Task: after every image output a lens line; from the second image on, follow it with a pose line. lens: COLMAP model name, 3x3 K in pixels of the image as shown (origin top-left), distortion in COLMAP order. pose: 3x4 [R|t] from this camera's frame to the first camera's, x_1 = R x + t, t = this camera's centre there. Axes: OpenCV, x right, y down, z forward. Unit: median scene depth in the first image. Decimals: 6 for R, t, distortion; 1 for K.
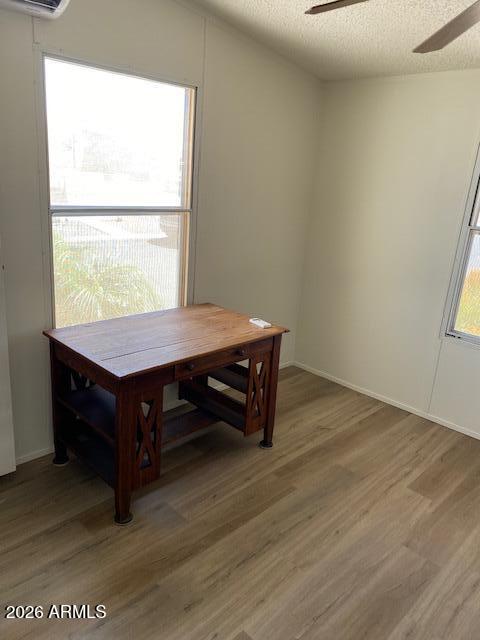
lens RADIAL K [[487.6, 0, 237.7], [0, 487.6, 318.0], [0, 0, 1]] dist [0.037857, -0.039316]
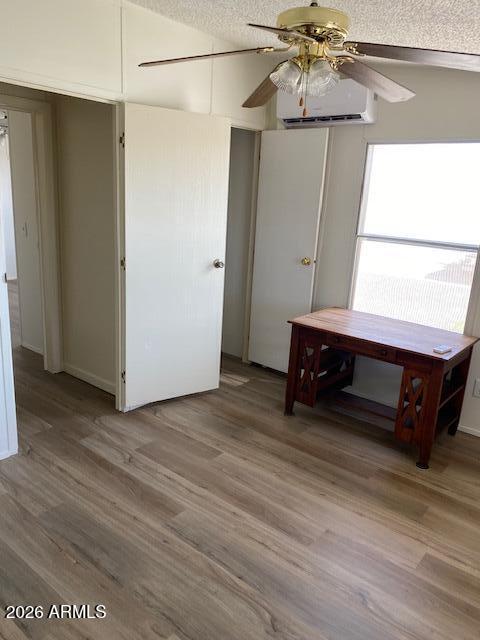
lens RADIAL K [[487.6, 0, 237.0], [0, 487.6, 321.0], [0, 0, 1]] dist [0.037857, -0.039316]
pose [[0.095742, 0.205740, -0.973912, 1.315082], [-0.325781, 0.930998, 0.164648, -0.100021], [0.940585, 0.301519, 0.156162, 0.490824]]
